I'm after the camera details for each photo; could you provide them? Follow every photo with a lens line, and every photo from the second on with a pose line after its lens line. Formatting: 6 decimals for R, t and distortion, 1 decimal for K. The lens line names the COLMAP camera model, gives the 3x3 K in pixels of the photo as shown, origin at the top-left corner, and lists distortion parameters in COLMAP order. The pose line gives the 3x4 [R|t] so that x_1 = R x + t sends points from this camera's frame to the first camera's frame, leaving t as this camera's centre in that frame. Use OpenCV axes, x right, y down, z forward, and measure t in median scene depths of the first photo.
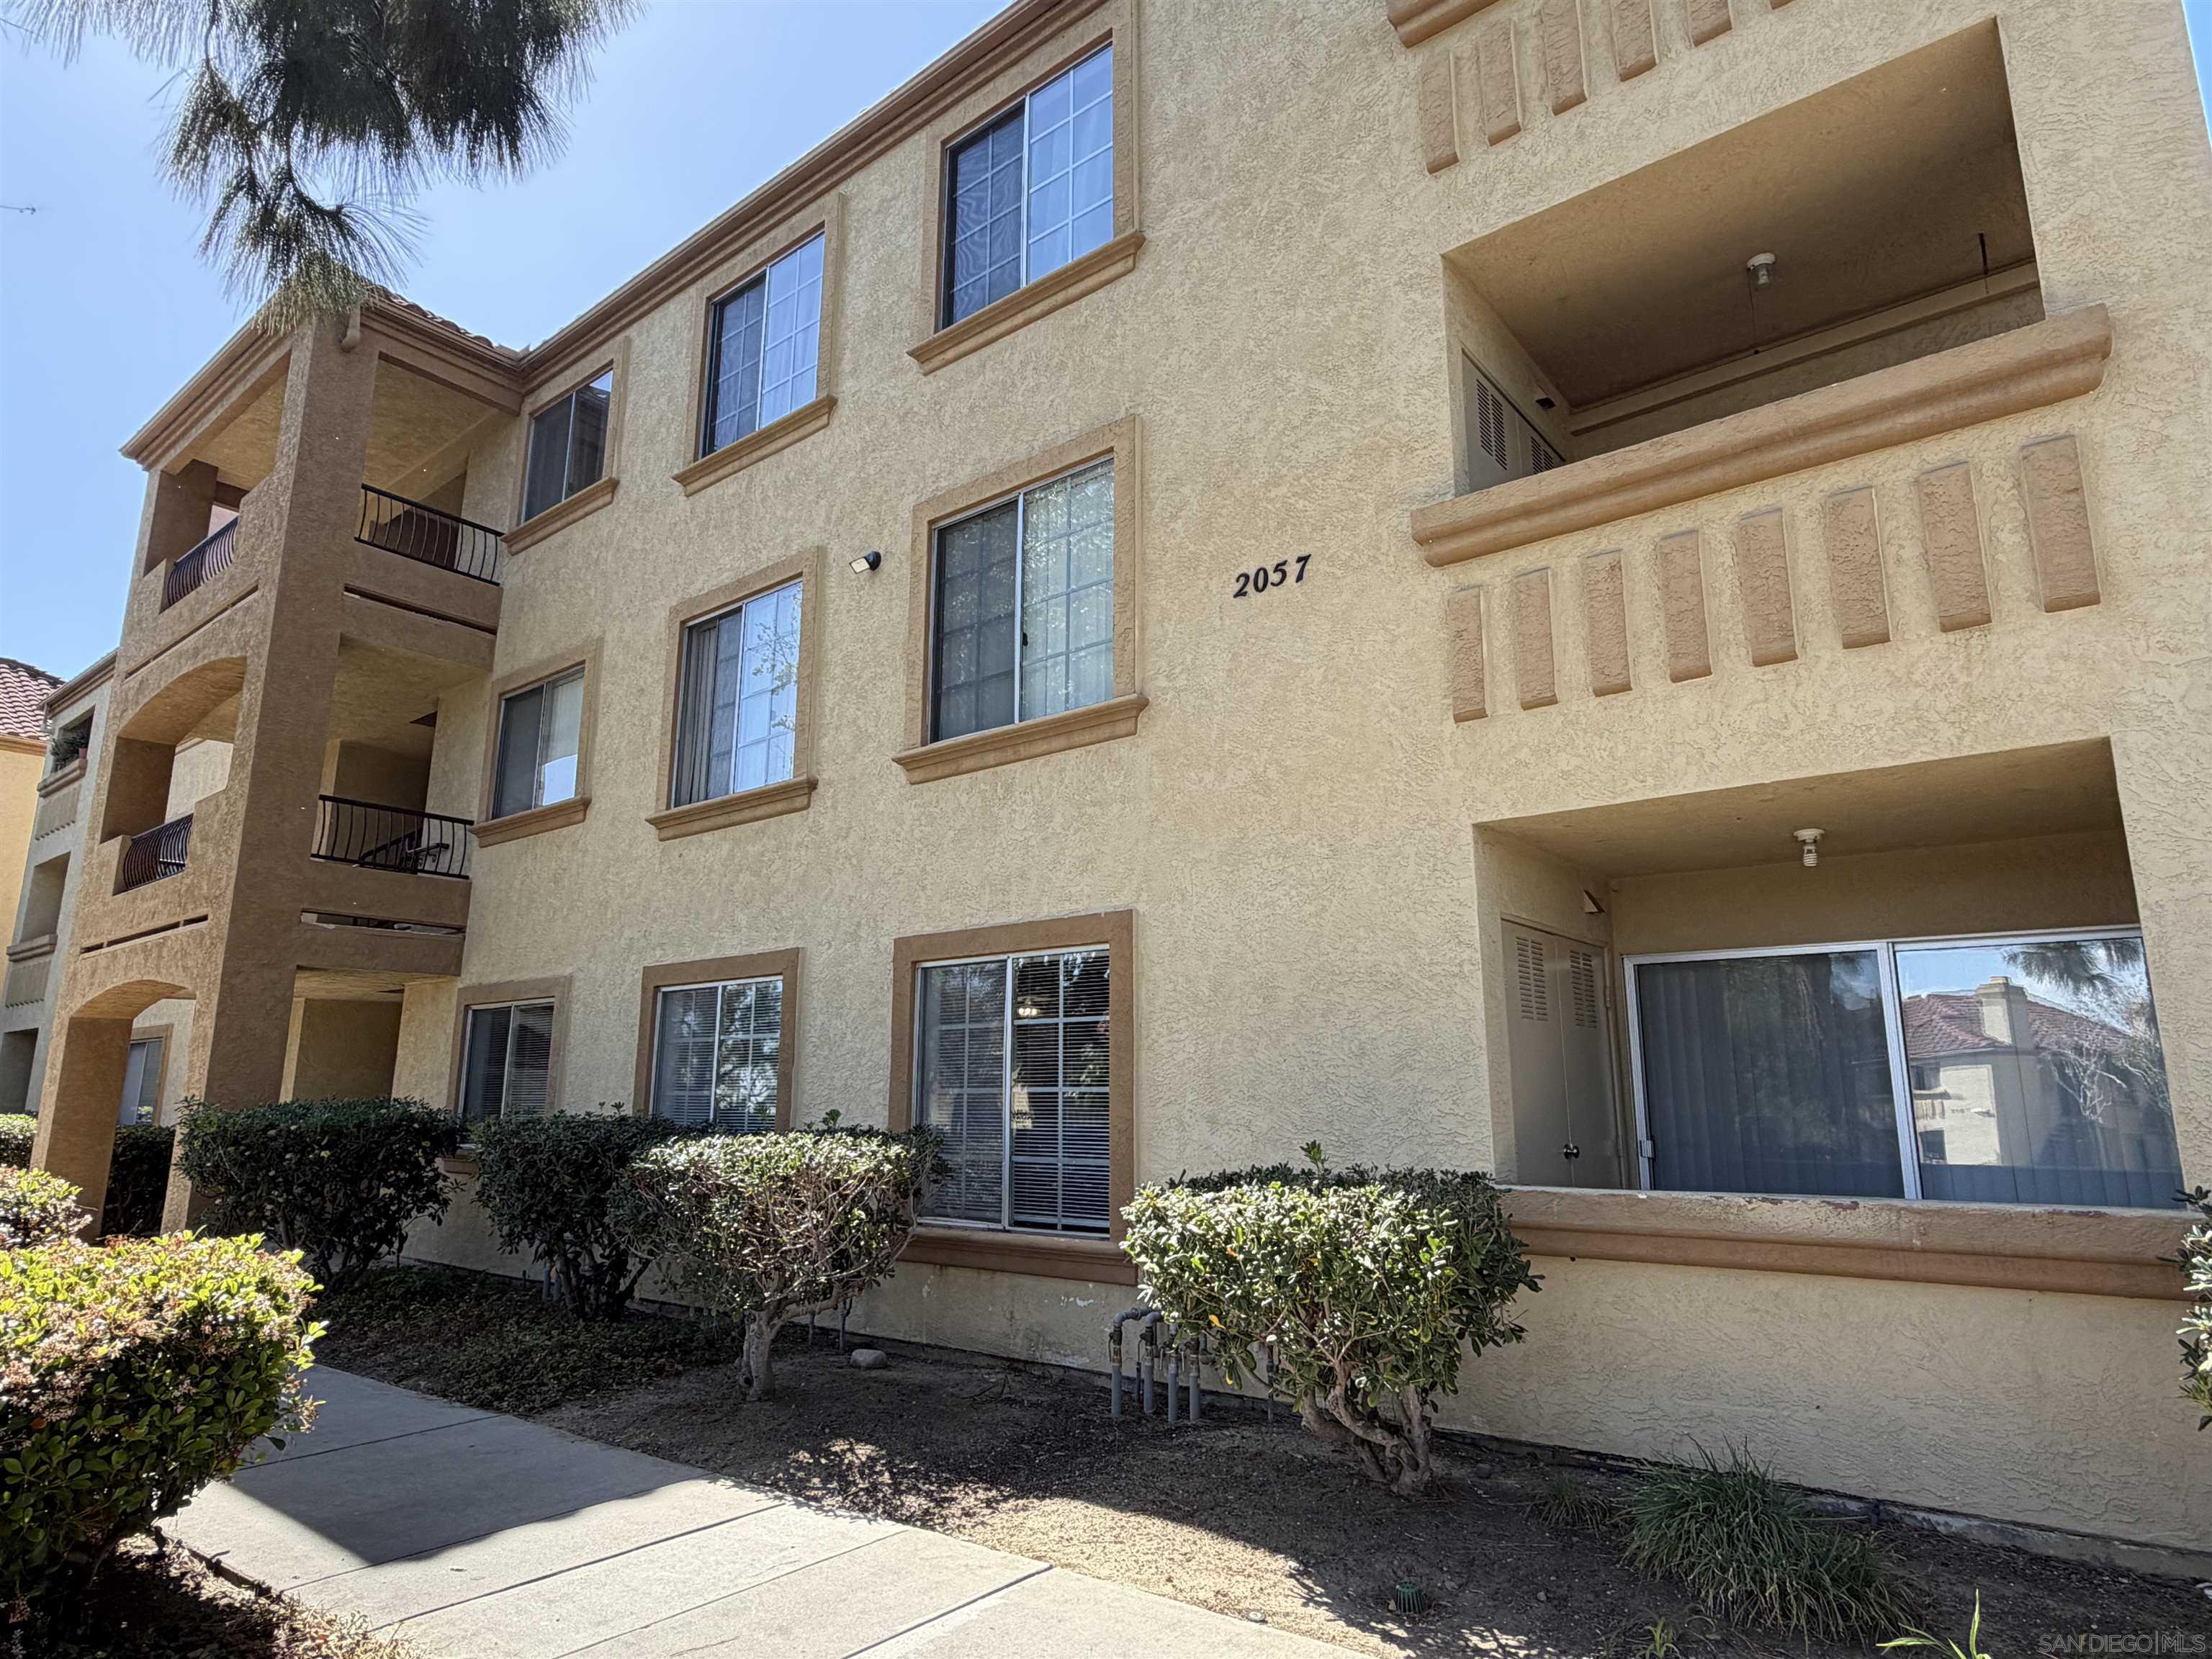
lens RADIAL K [[1272.9, 0, 1108.1], [0, 1272.9, 835.2], [0, 0, 1]] dist [0.003006, 0.000212]
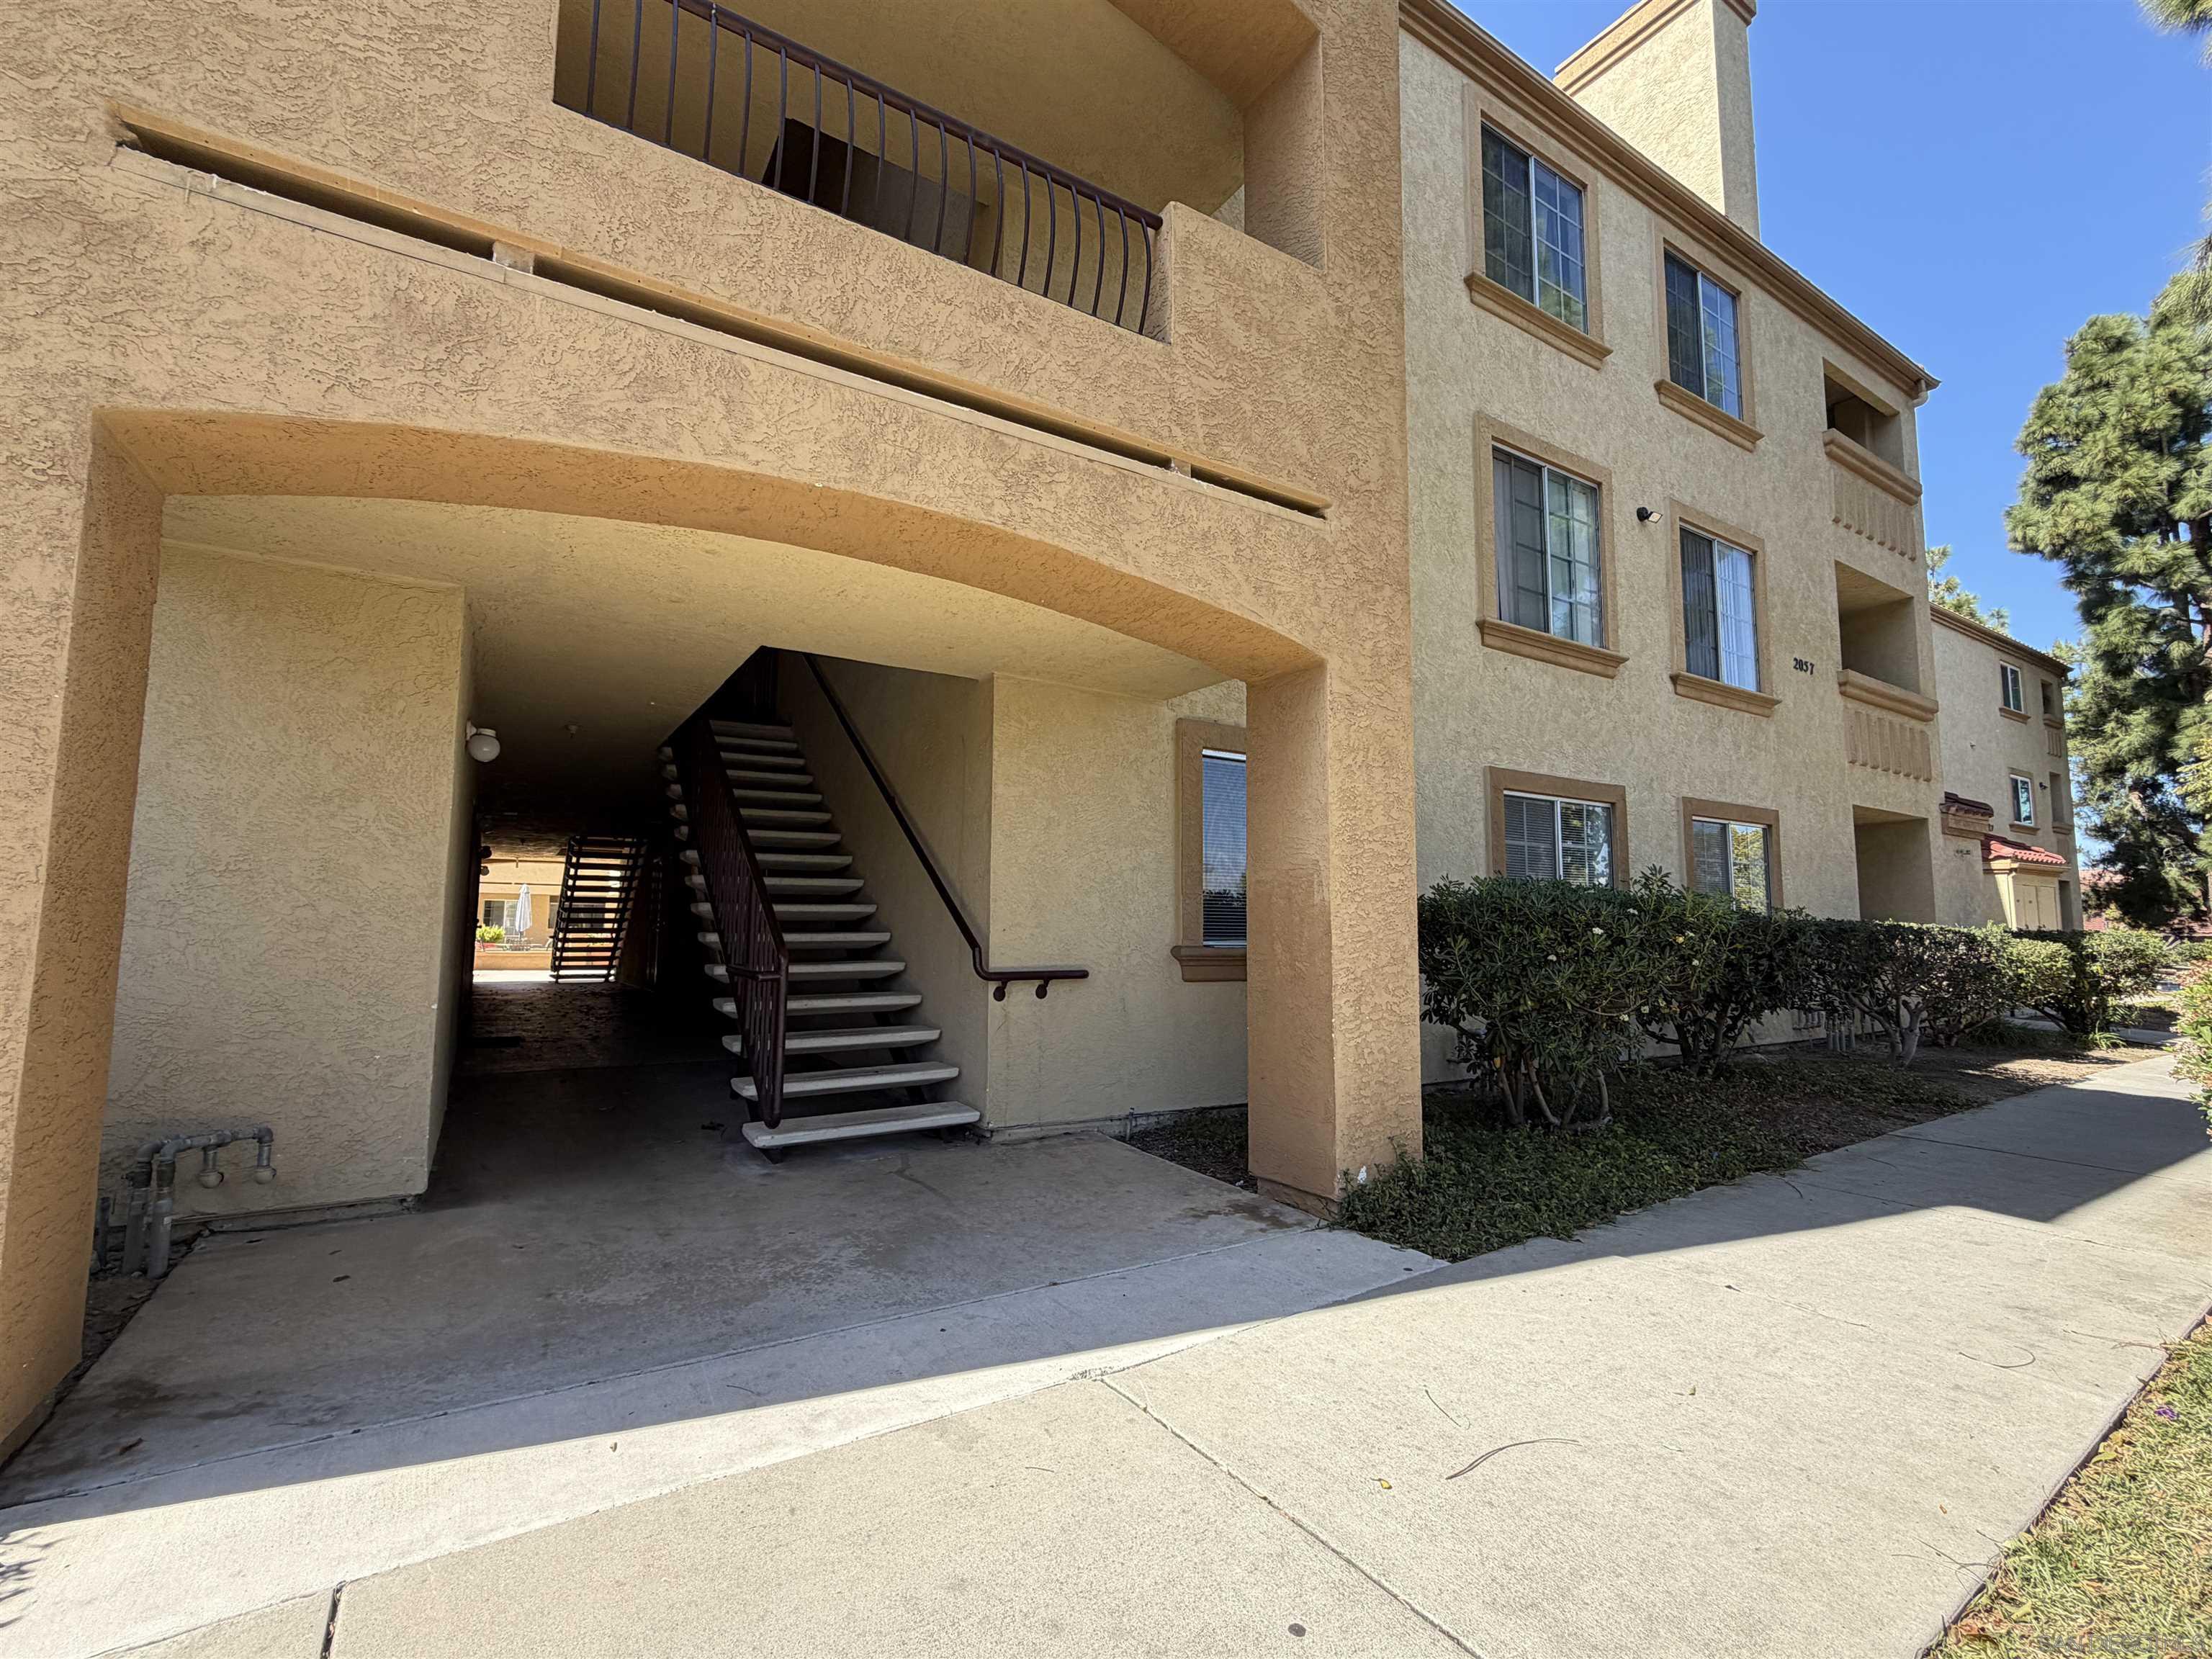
lens RADIAL K [[974.9, 0, 1107.1], [0, 974.9, 824.4], [0, 0, 1]] dist [-0.001097, -0.000059]
pose [[0.326274, 0.101696, 0.939789, -1.258952], [-0.208184, 0.977516, -0.033502, 0.251925], [-0.922065, -0.184718, 0.340110, 1.063718]]
